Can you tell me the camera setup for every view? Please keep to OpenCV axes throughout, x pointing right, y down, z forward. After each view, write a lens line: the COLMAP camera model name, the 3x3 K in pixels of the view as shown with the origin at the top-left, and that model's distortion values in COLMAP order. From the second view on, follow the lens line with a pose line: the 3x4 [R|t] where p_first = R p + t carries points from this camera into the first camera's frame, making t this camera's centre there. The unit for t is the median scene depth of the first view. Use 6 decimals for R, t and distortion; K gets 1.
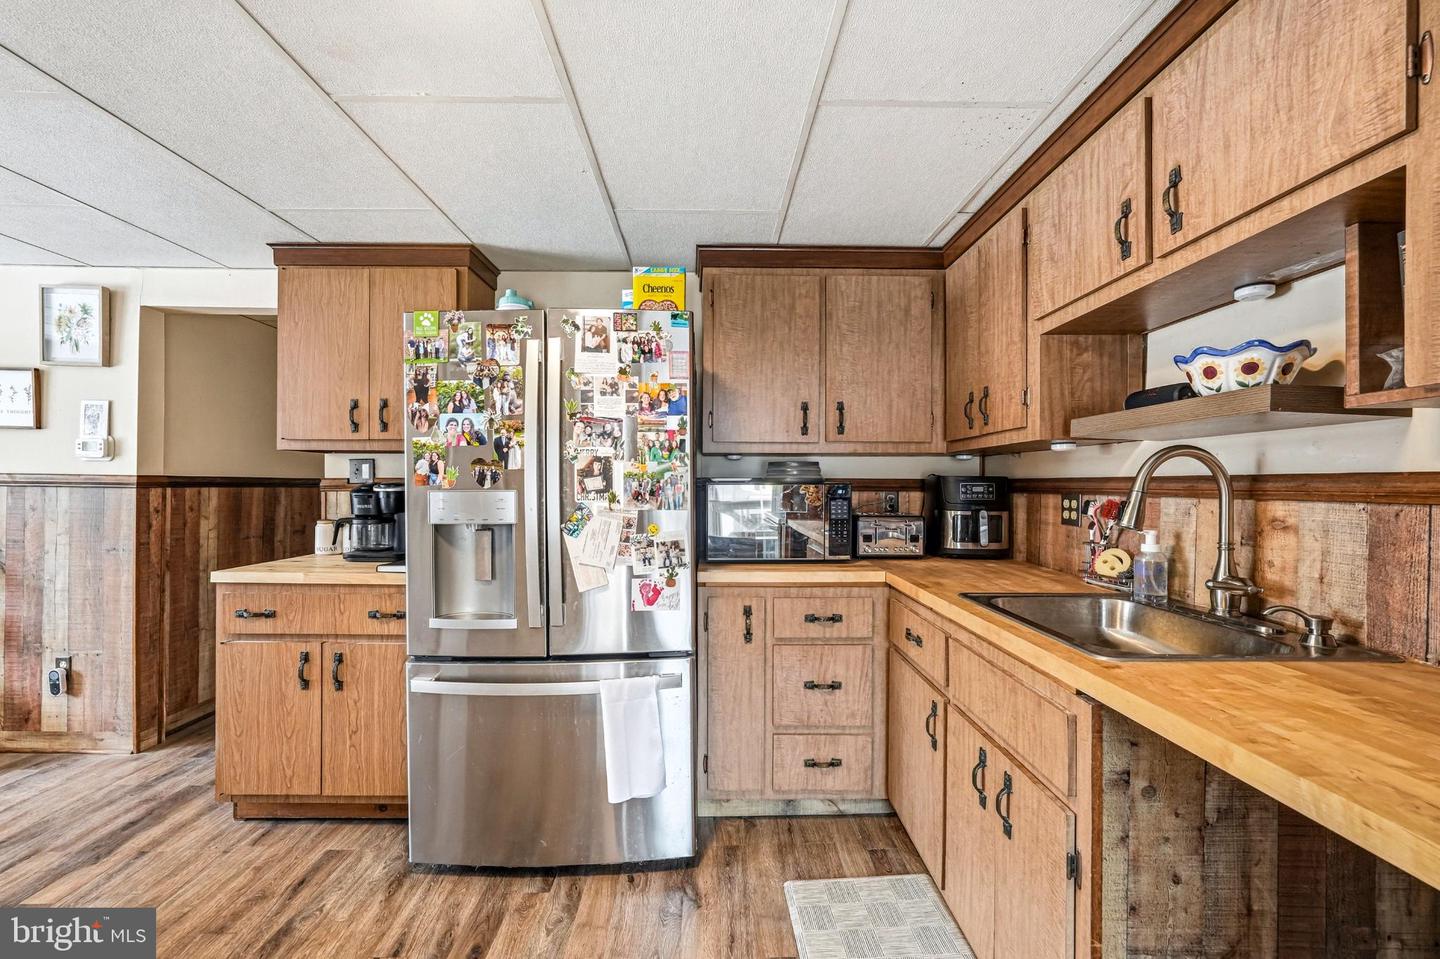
lens RADIAL K [[592.7, 0, 721.1], [0, 592.7, 484.5], [0, 0, 1]] dist [-0.007583, 0.001318]
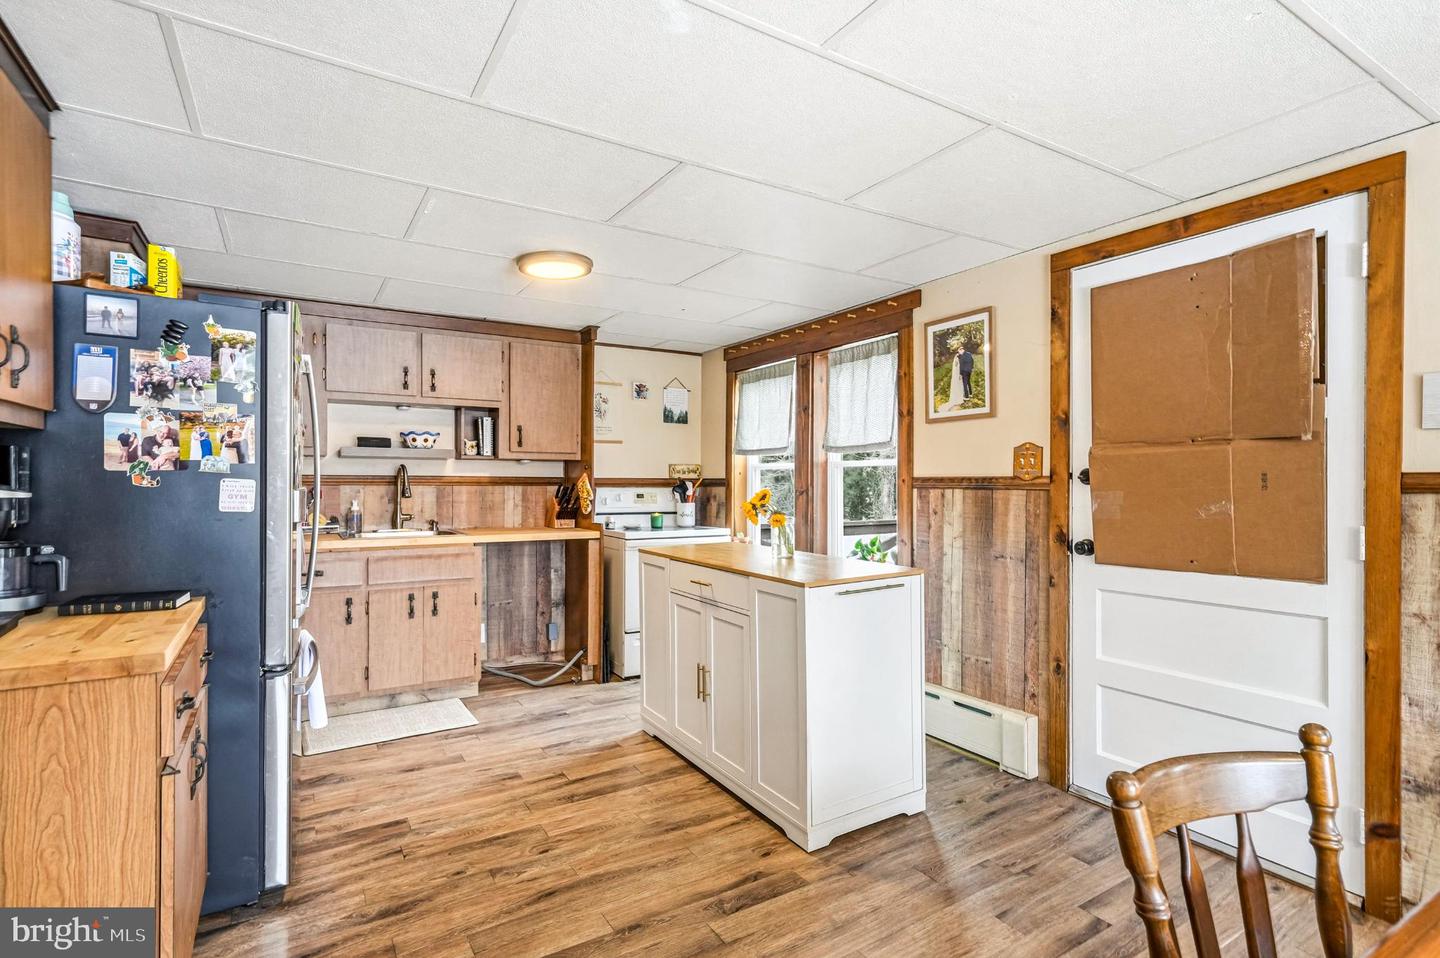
lens RADIAL K [[687.5, 0, 721.7], [0, 687.5, 484.3], [0, 0, 1]] dist [-0.002826, 0.004568]
pose [[-0.513786, -0.013576, 0.857811, -1.832413], [-0.008314, 0.999907, 0.010845, -0.017244], [-0.857878, -0.001560, -0.513851, 0.980434]]
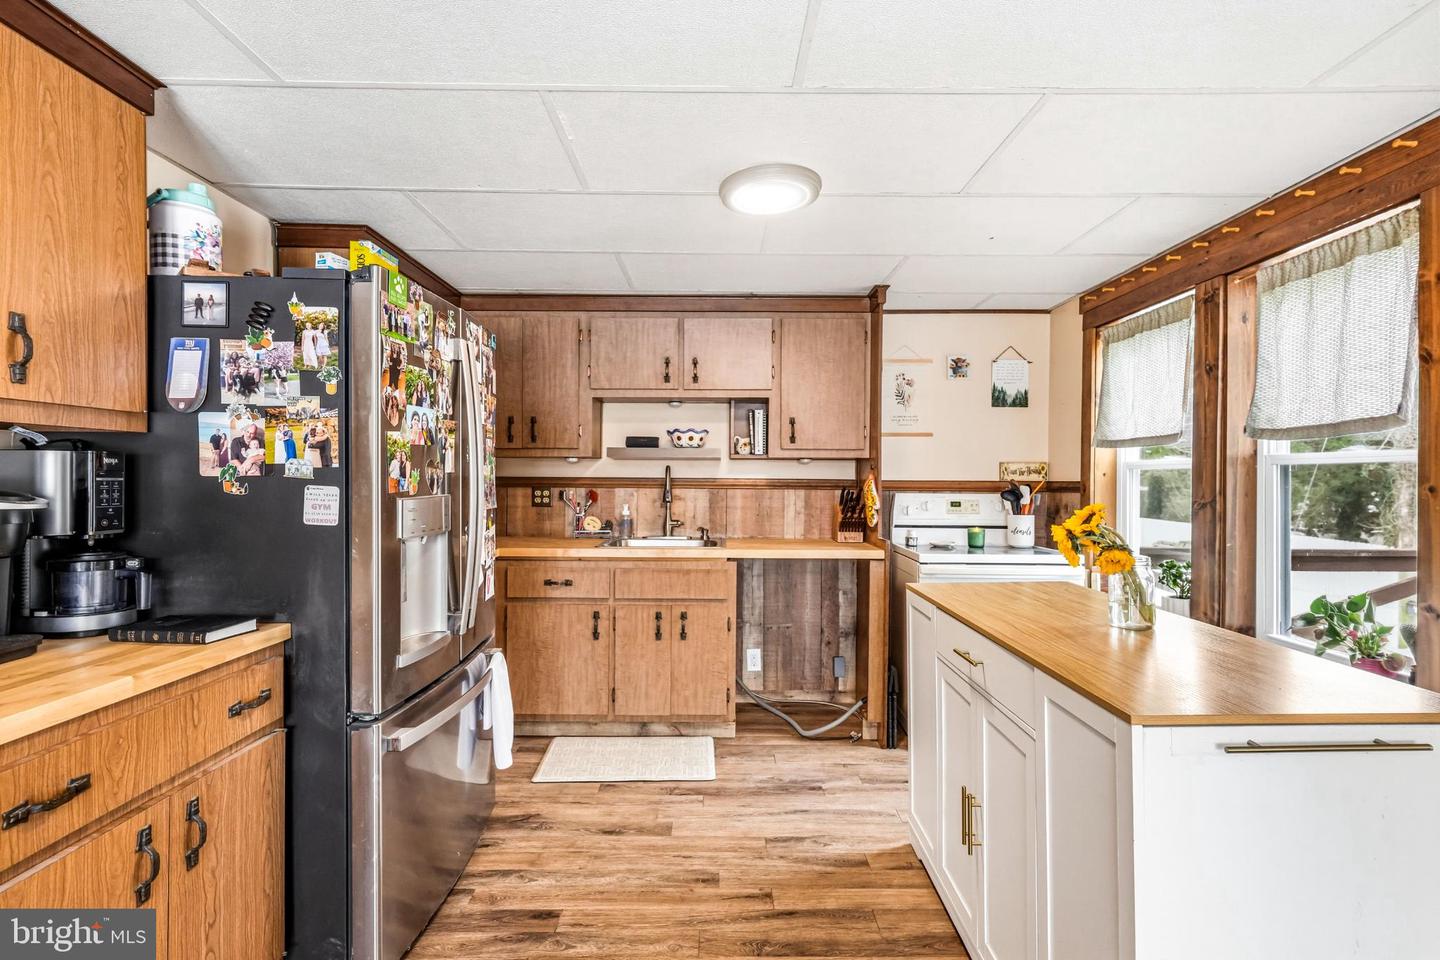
lens RADIAL K [[687.5, 0, 725.7], [0, 687.5, 482.9], [0, 0, 1]] dist [-0.002826, 0.004568]
pose [[0.004685, -0.013582, 0.999897, -1.422542], [-0.006608, 0.999886, 0.013613, -0.026976], [-0.999967, -0.006671, 0.004595, 0.552224]]
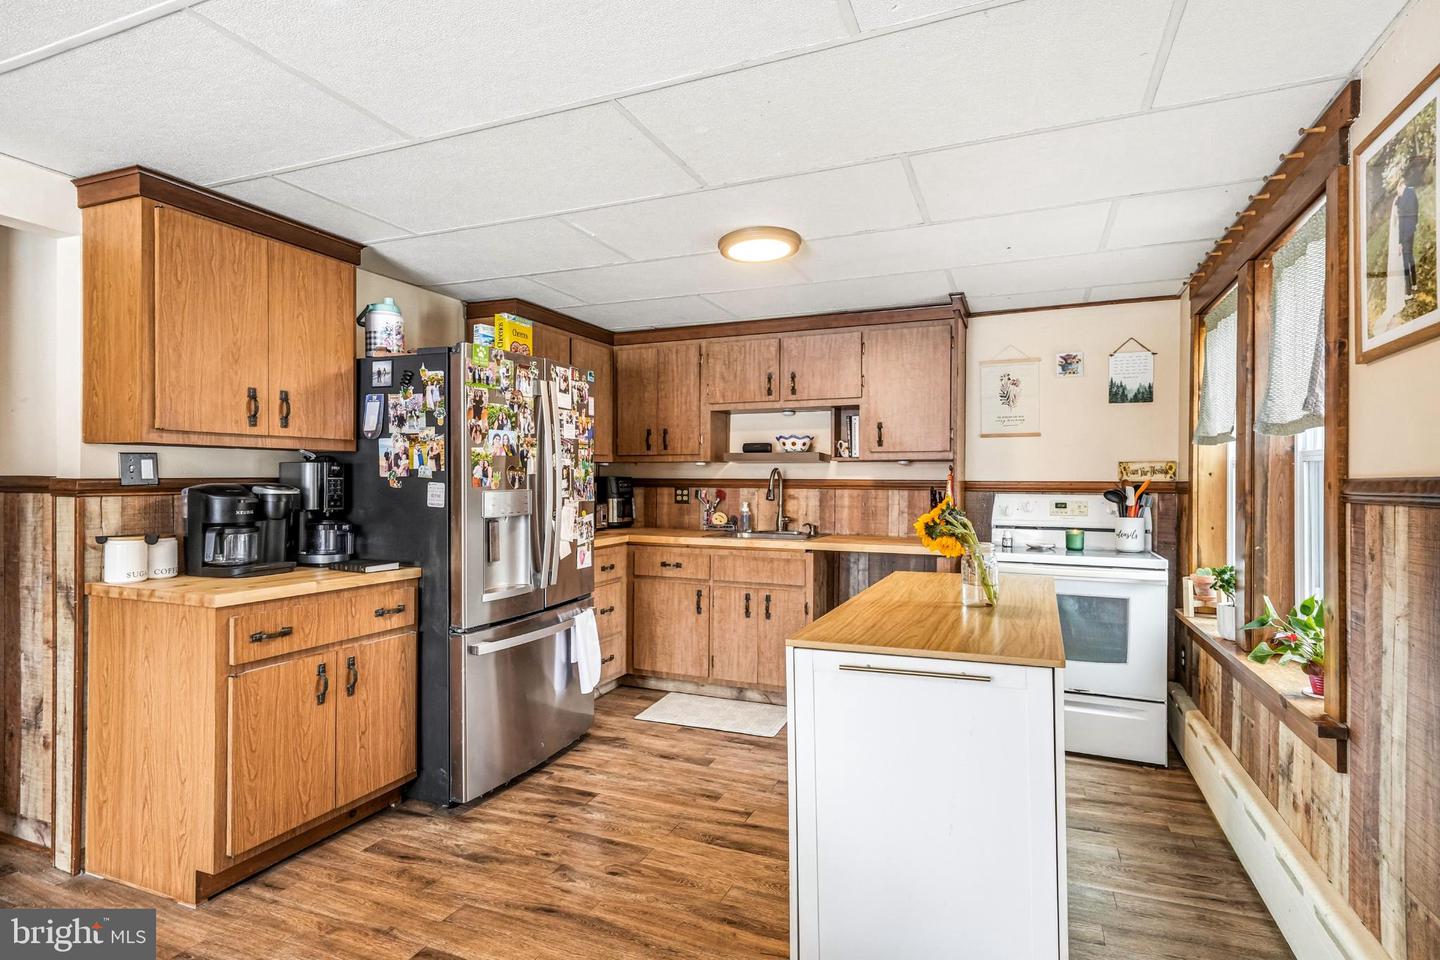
lens RADIAL K [[724.6, 0, 731.0], [0, 724.6, 480.7], [0, 0, 1]] dist [0.005364, 0.001491]
pose [[0.392014, -0.005050, 0.919946, -1.676535], [-0.002596, 0.999975, 0.006596, -0.022830], [-0.919956, -0.004974, 0.391991, -0.067742]]
